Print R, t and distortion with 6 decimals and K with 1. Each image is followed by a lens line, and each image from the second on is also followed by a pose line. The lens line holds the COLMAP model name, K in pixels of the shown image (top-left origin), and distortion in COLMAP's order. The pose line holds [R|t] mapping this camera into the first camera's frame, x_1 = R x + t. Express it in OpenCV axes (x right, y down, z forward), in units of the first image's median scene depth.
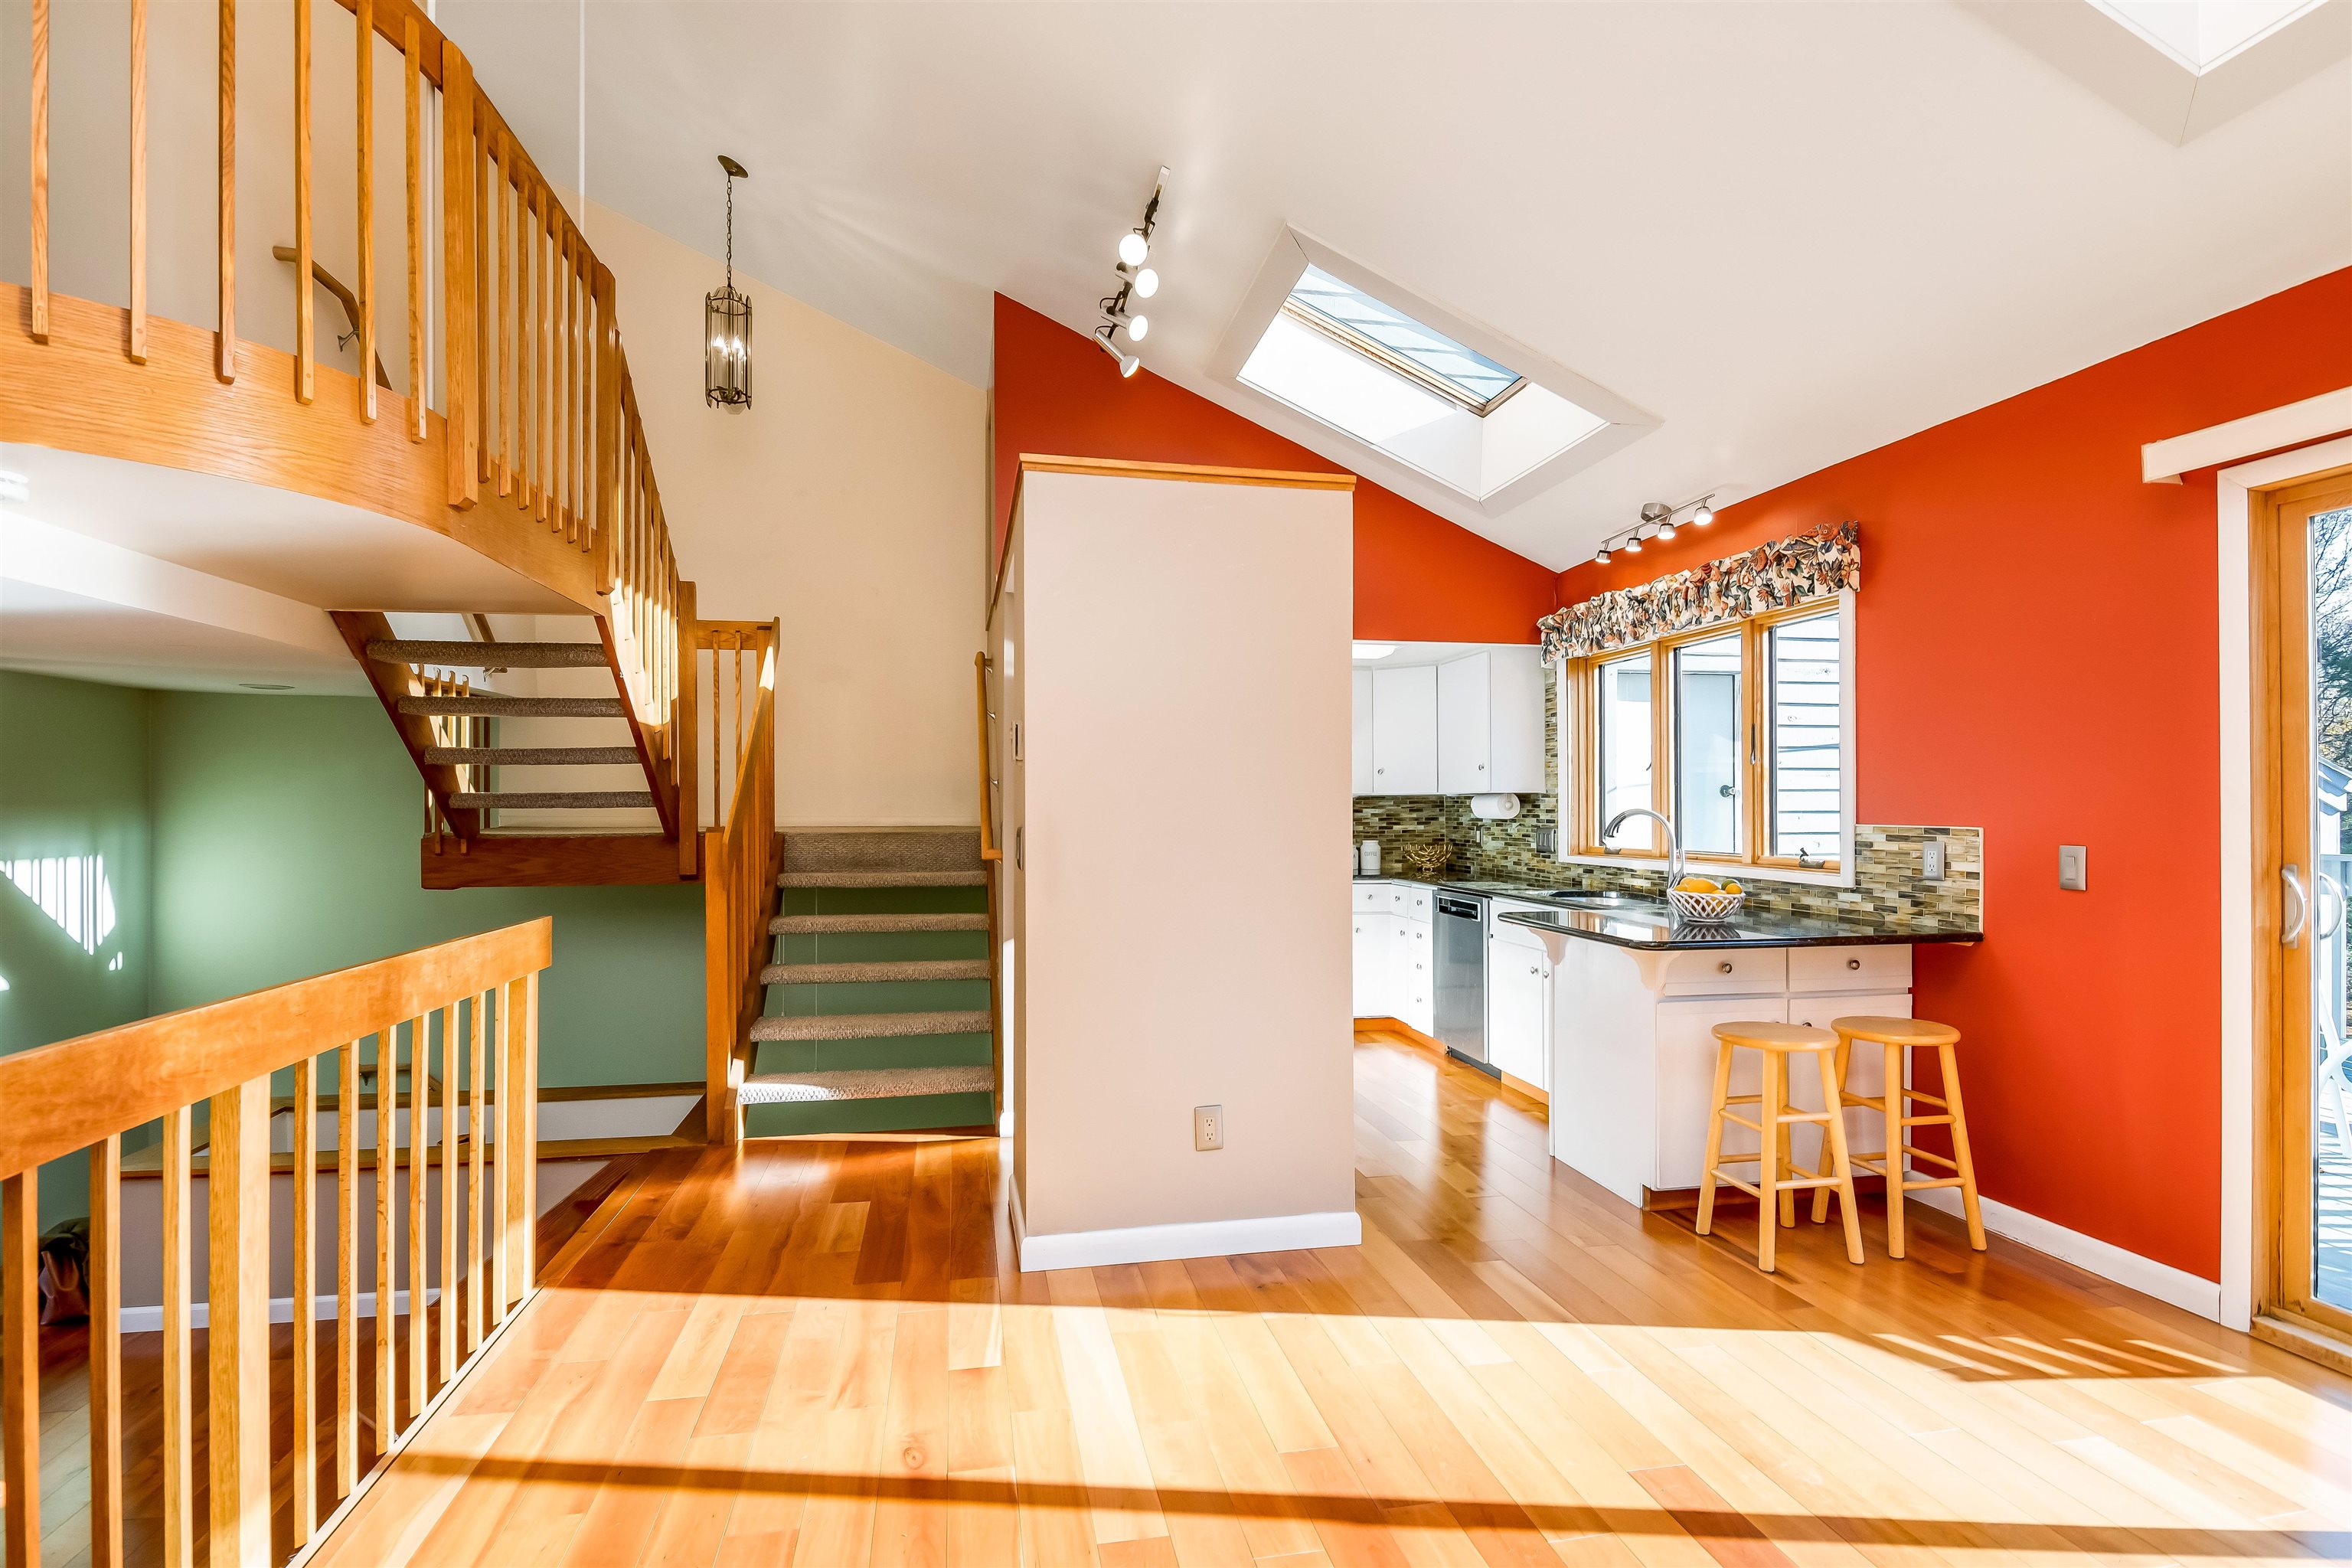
lens RADIAL K [[1133.1, 0, 1170.0], [0, 1133.1, 795.1], [0, 0, 1]] dist [-0.000071, -0.010958]
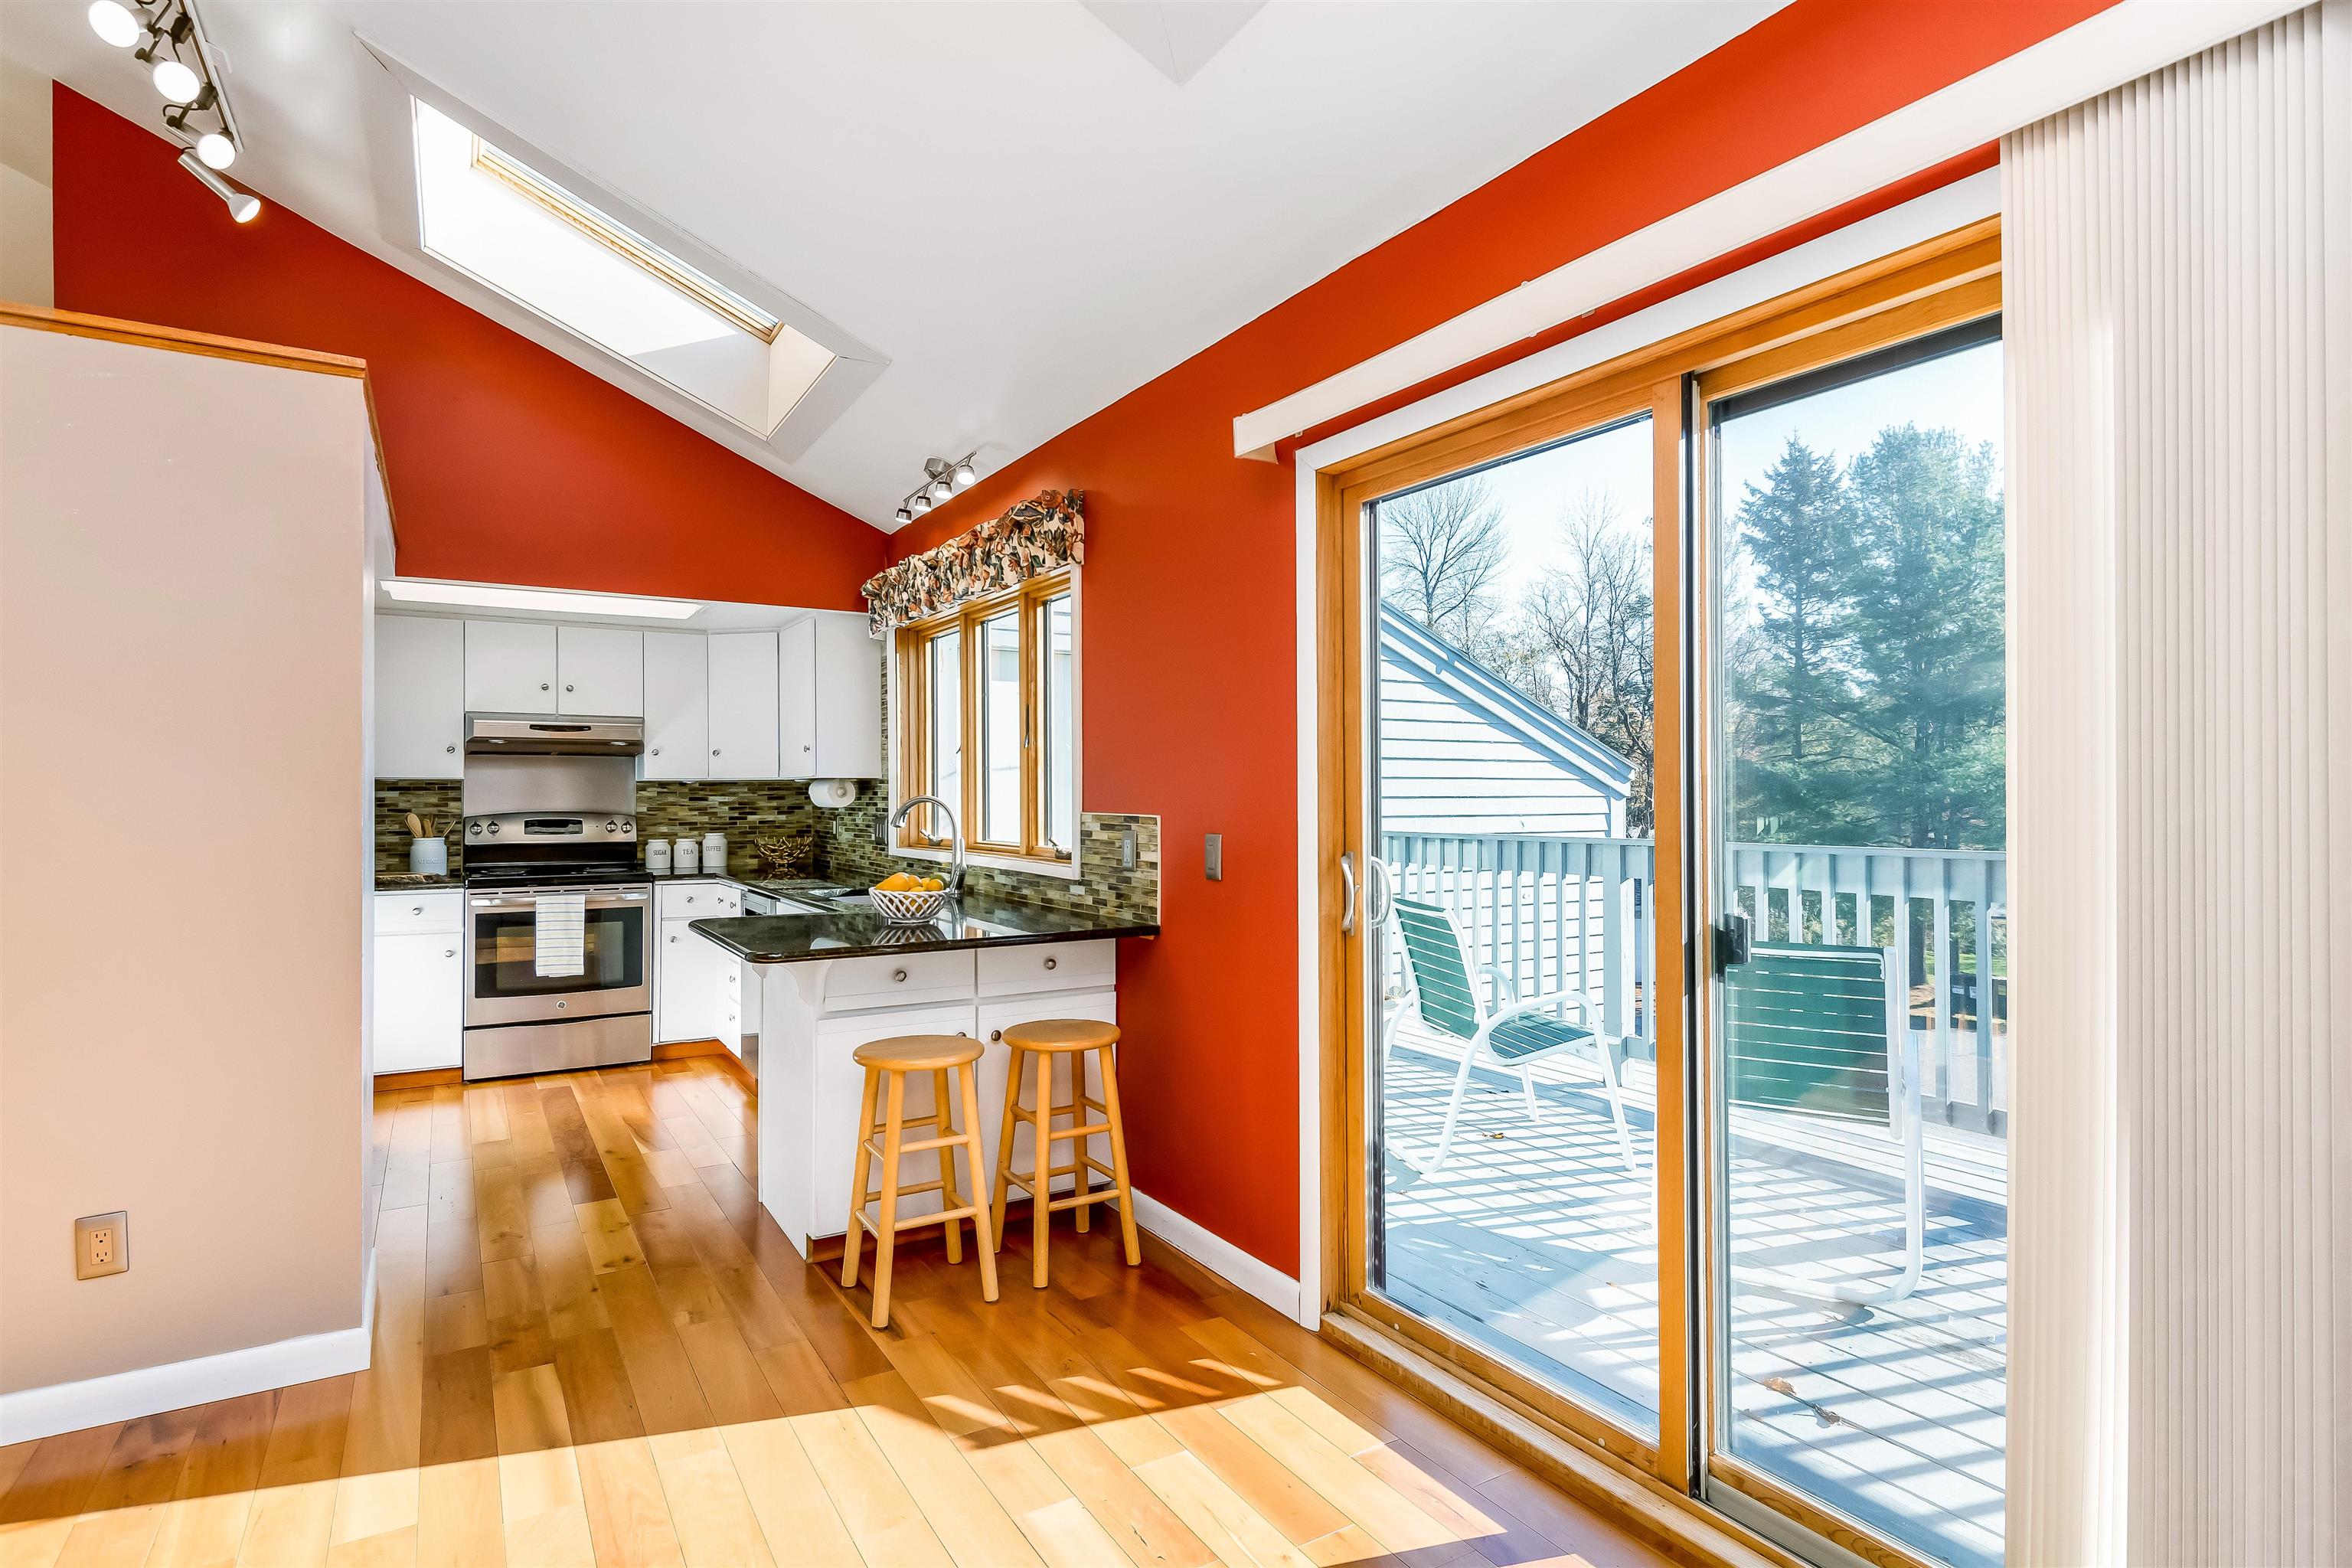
lens RADIAL K [[1208.8, 0, 1153.5], [0, 1208.8, 776.9], [0, 0, 1]] dist [-0.003578, -0.006955]
pose [[0.929729, 0.003975, 0.368224, 0.294940], [-0.002623, 0.999988, -0.004171, 0.000419], [-0.368236, 0.002912, 0.929728, 0.044861]]
